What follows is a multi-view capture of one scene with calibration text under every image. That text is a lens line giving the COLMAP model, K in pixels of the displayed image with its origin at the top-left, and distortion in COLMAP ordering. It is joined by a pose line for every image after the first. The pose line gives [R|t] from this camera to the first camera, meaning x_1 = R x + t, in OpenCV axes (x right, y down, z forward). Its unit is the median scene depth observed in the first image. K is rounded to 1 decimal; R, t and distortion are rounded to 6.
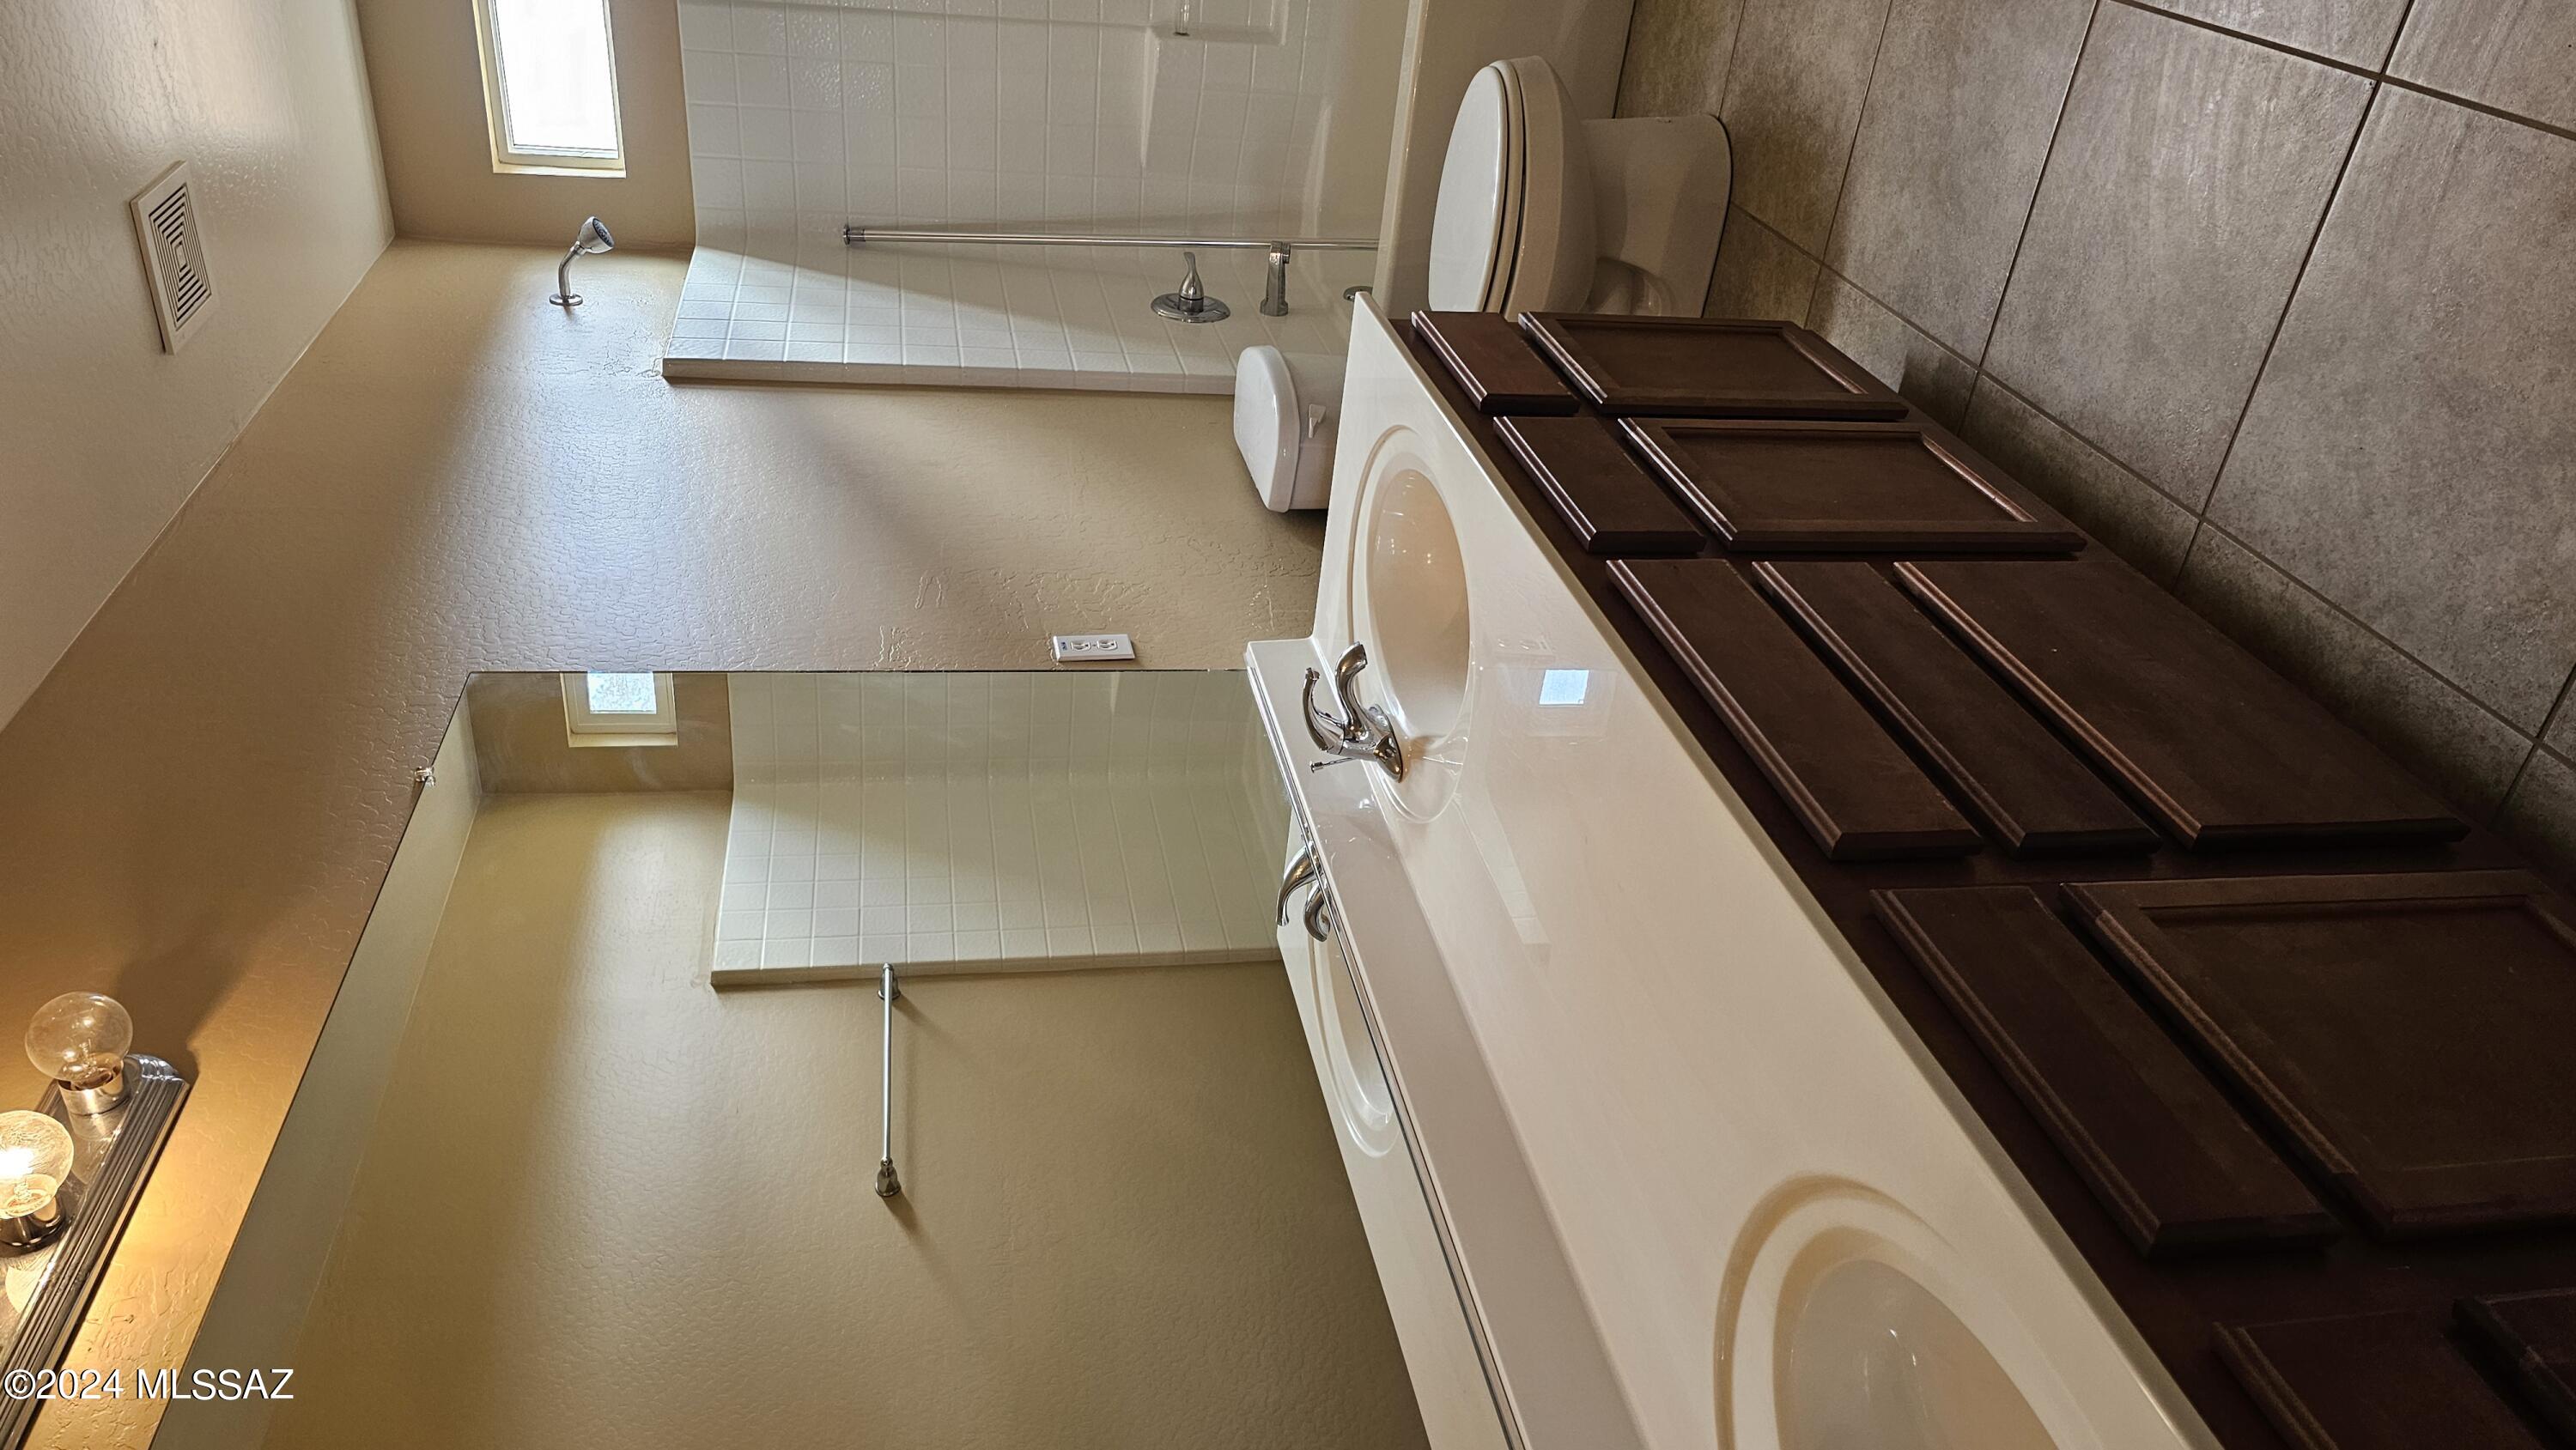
lens RADIAL K [[1741.9, 0, 1294.5], [0, 1741.9, 724.8], [0, 0, 1]] dist [0.034496, -0.024438]
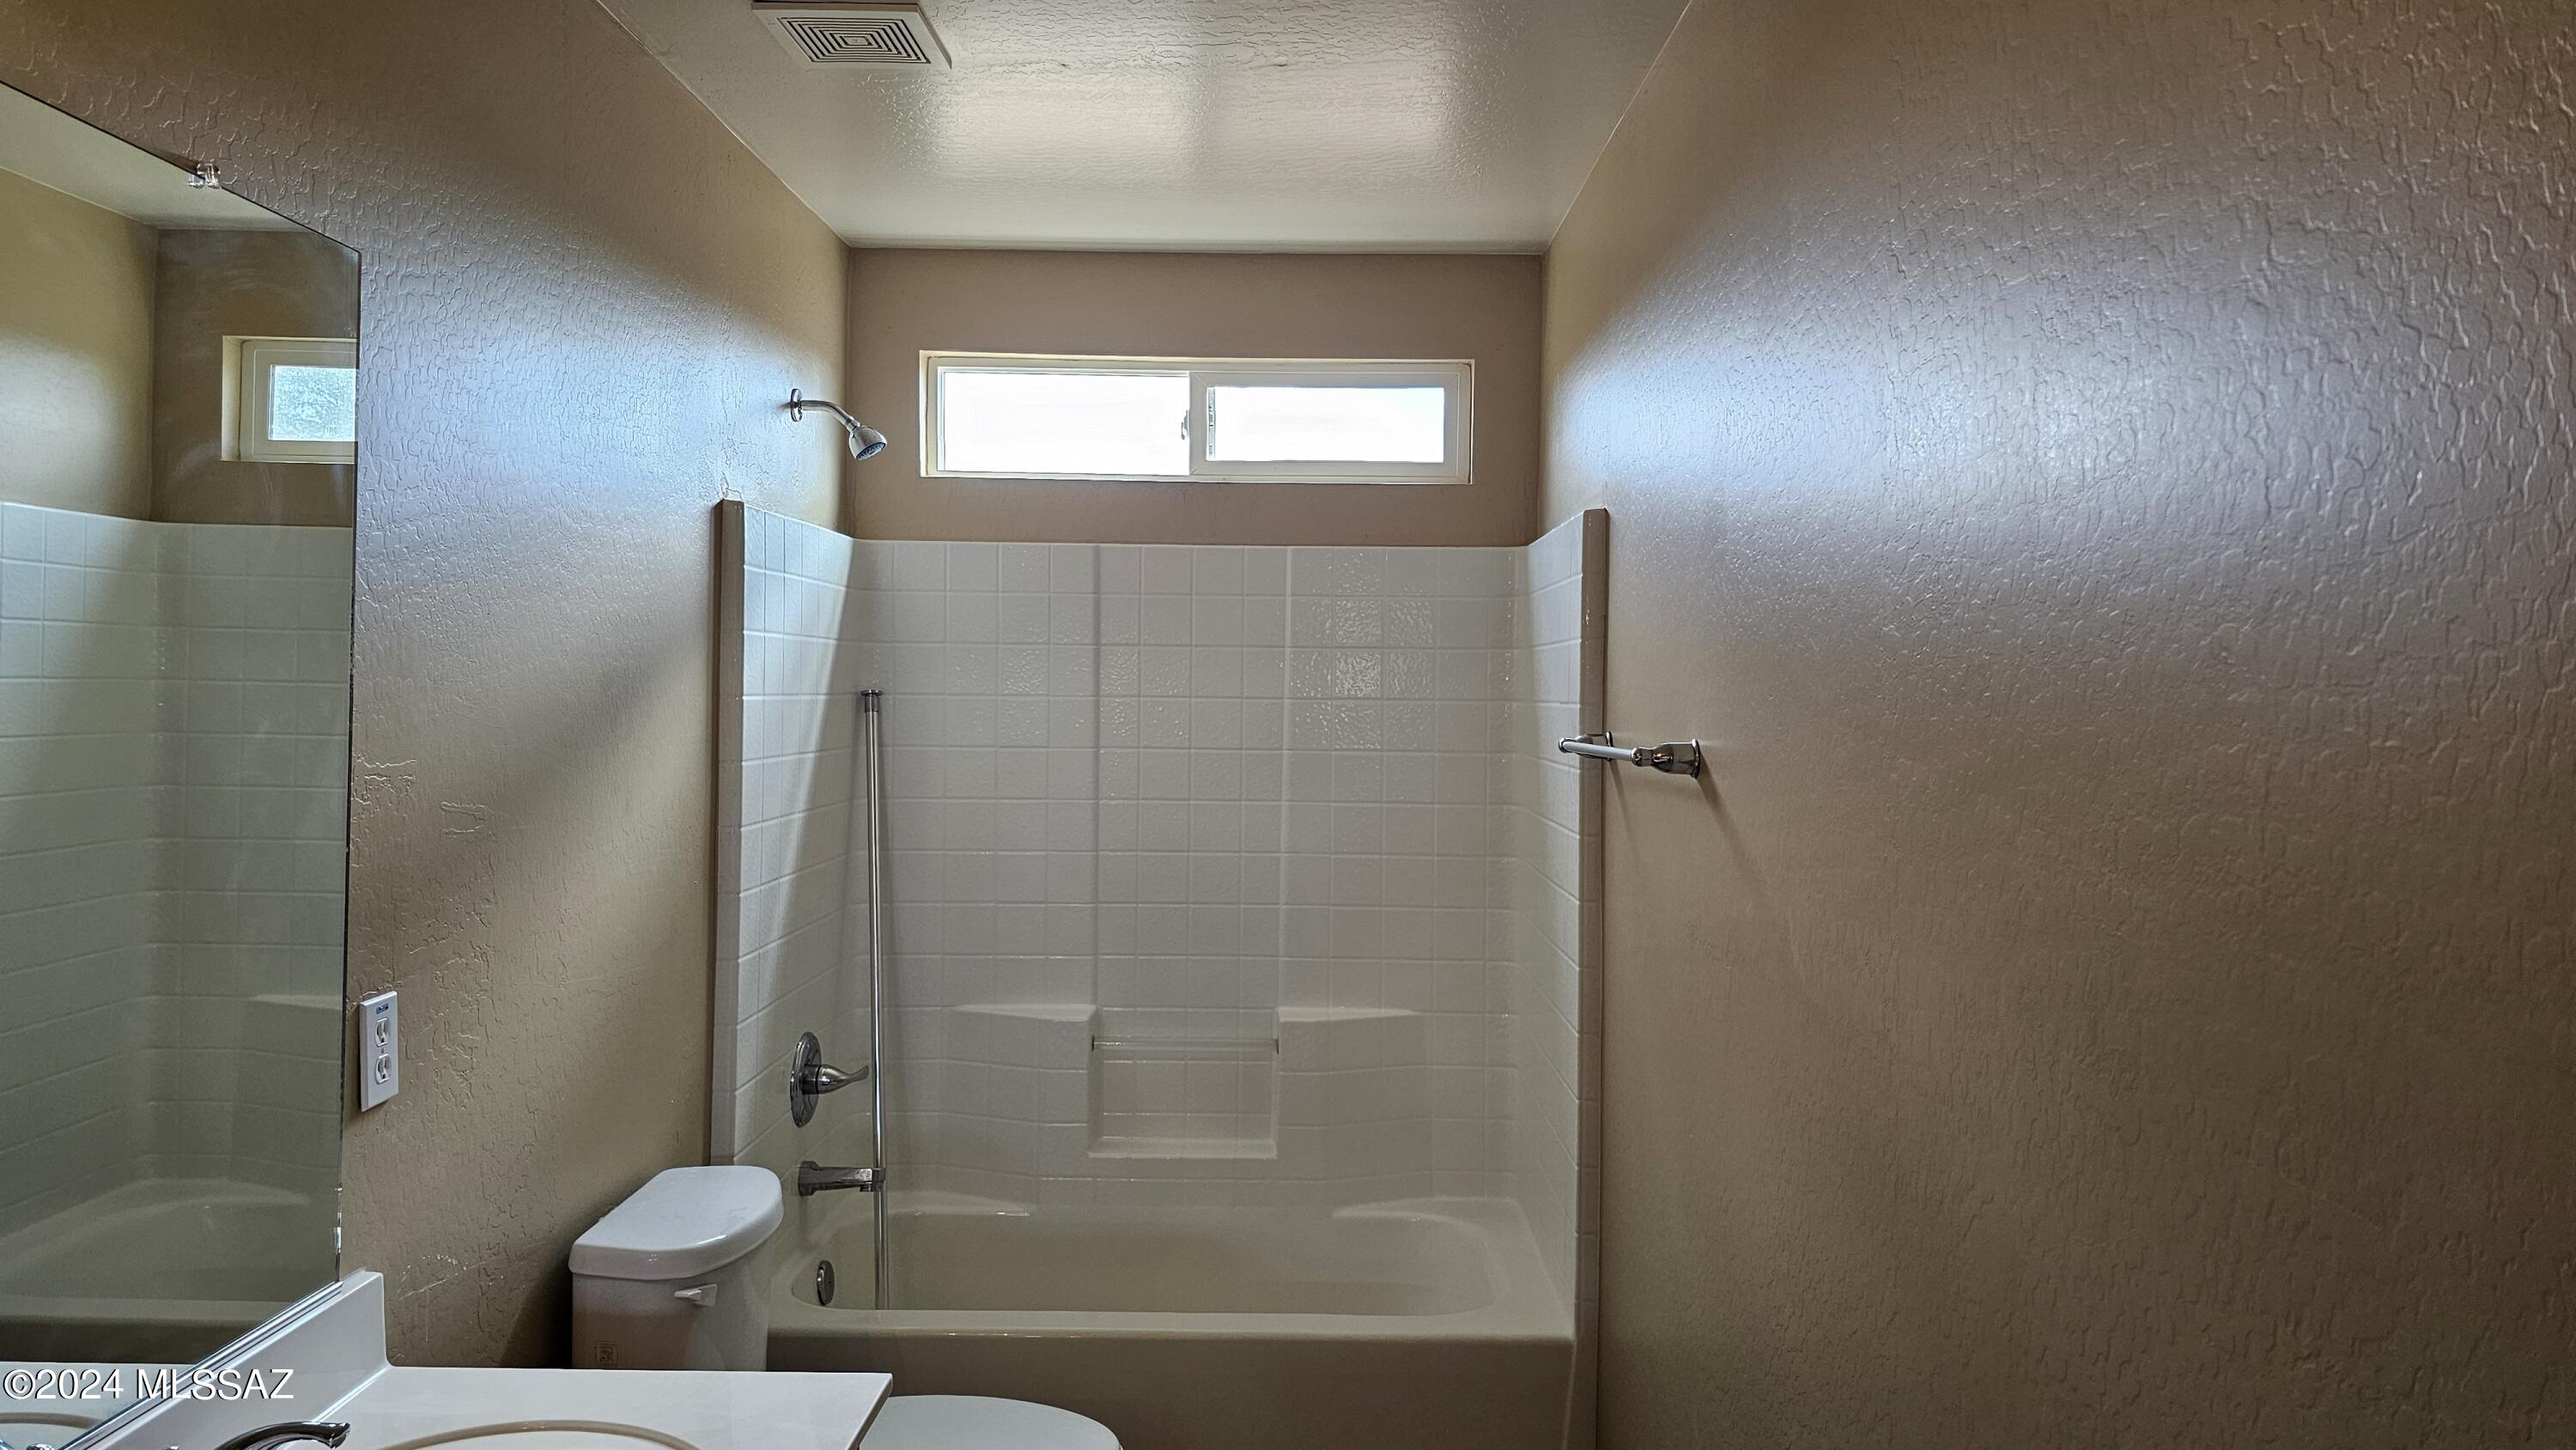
lens RADIAL K [[1741.9, 0, 1292.6], [0, 1741.9, 679.6], [0, 0, 1]] dist [0.034496, -0.024438]
pose [[0.088738, 0.975495, -0.201333, -0.061236], [-0.855624, -0.028828, -0.516795, 0.008831], [-0.509935, 0.218125, 0.832099, 0.121515]]
